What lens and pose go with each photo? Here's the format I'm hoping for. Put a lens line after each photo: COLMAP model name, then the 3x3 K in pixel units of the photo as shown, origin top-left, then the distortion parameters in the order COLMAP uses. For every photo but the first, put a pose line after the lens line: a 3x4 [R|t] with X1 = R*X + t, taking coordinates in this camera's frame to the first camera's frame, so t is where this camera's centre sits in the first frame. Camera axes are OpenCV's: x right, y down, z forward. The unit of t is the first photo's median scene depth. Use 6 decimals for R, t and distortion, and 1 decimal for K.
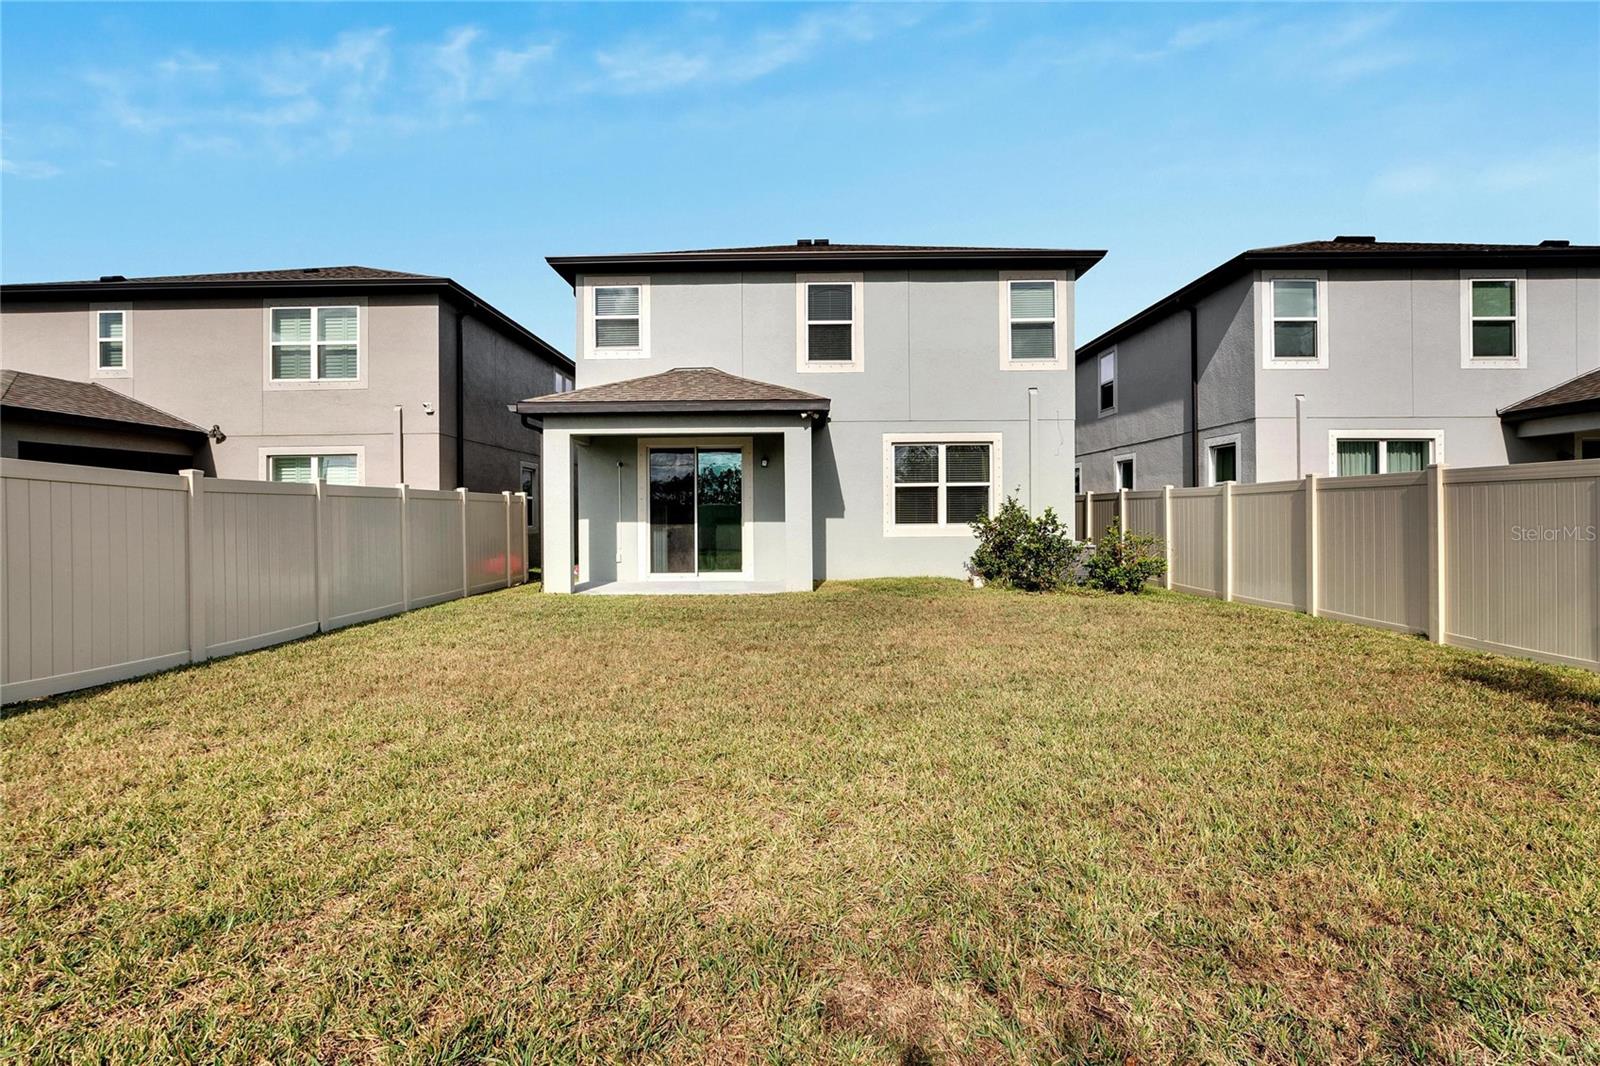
lens RADIAL K [[741.8, 0, 812.9], [0, 741.8, 518.9], [0, 0, 1]] dist [-0.010788, 0.001862]
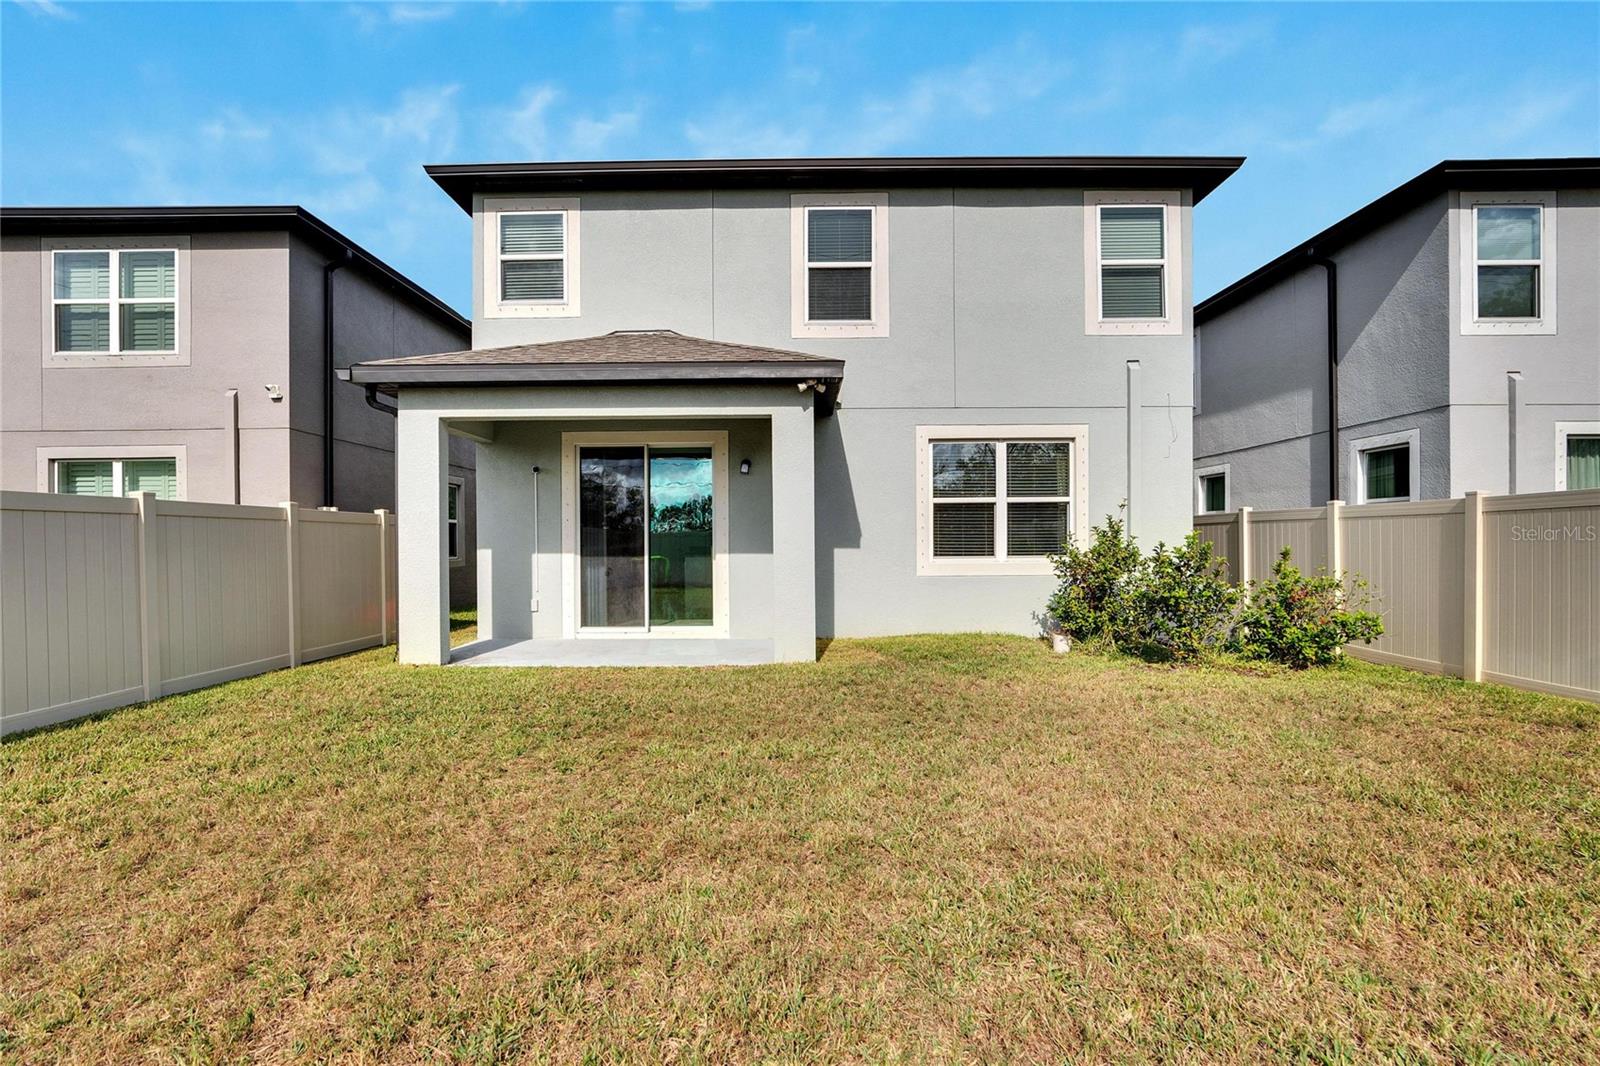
lens RADIAL K [[741.8, 0, 798.9], [0, 741.8, 549.9], [0, 0, 1]] dist [-0.010788, 0.001862]
pose [[0.999907, 0.001671, -0.013548, -0.005465], [-0.001617, 0.999991, 0.003992, -0.001894], [0.013555, -0.003970, 0.999900, 0.306595]]
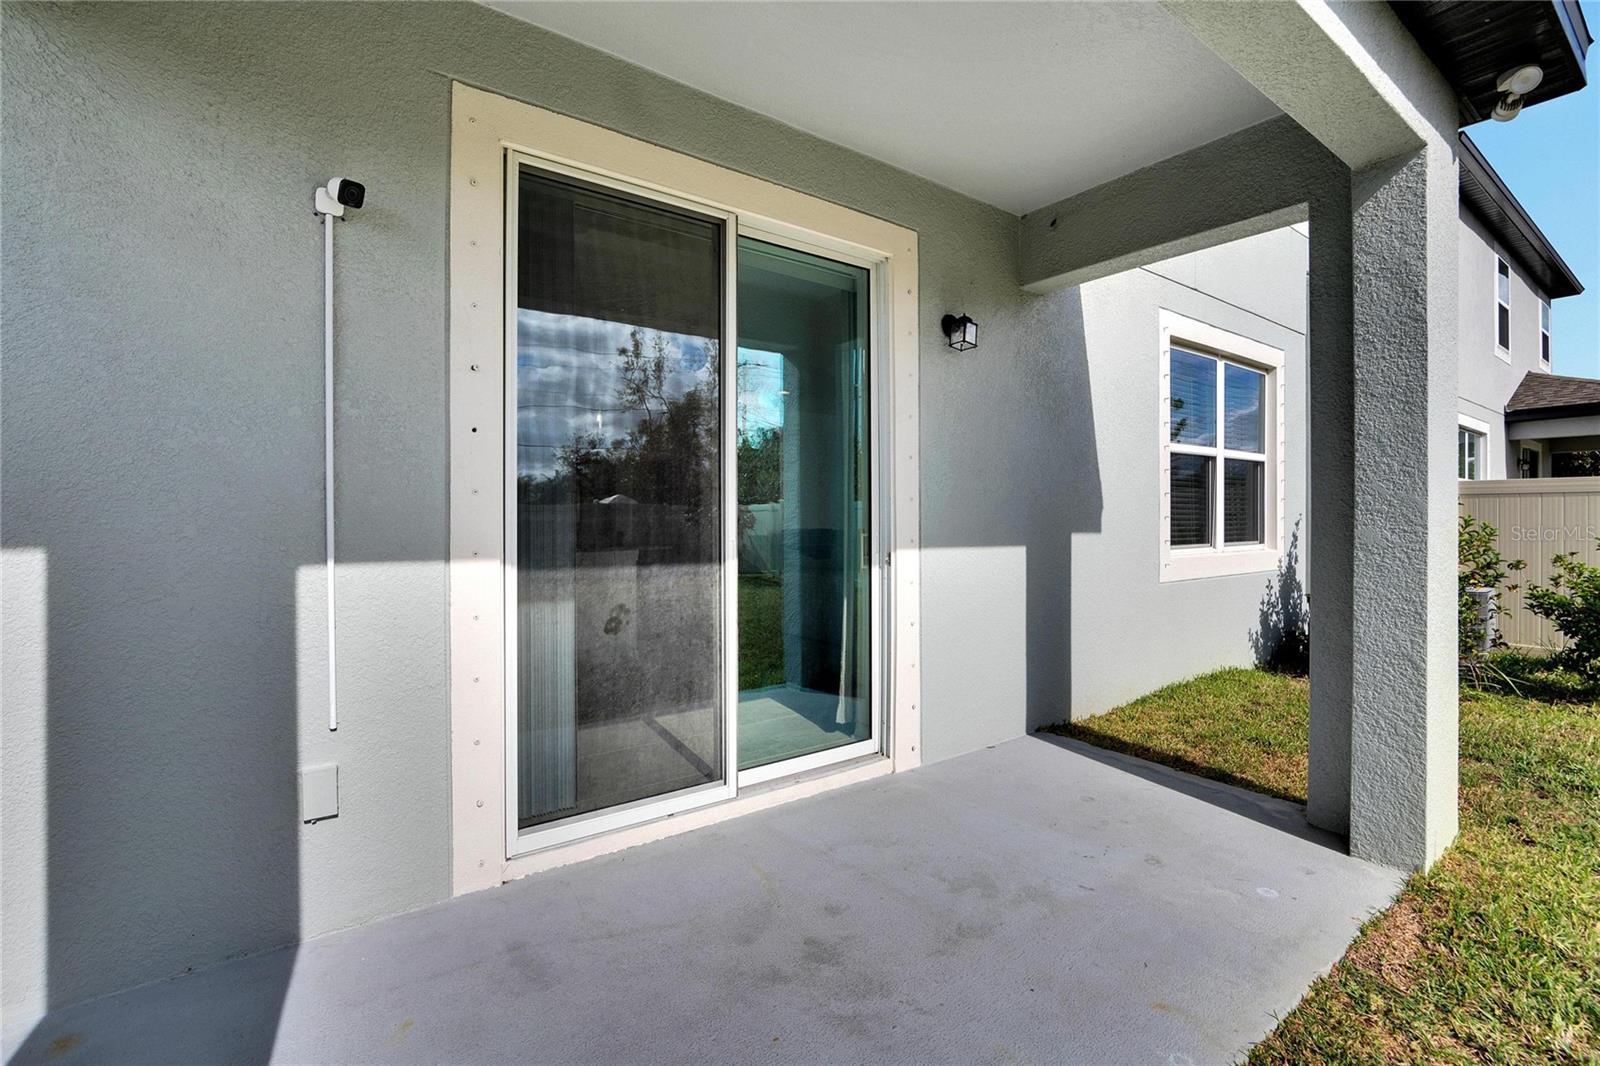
lens RADIAL K [[741.8, 0, 796.0], [0, 741.8, 526.7], [0, 0, 1]] dist [-0.010788, 0.001862]
pose [[0.799384, 0.000515, 0.600821, -0.272586], [0.001498, 0.999995, -0.002850, -0.002968], [-0.600819, 0.003178, 0.799379, 0.800018]]
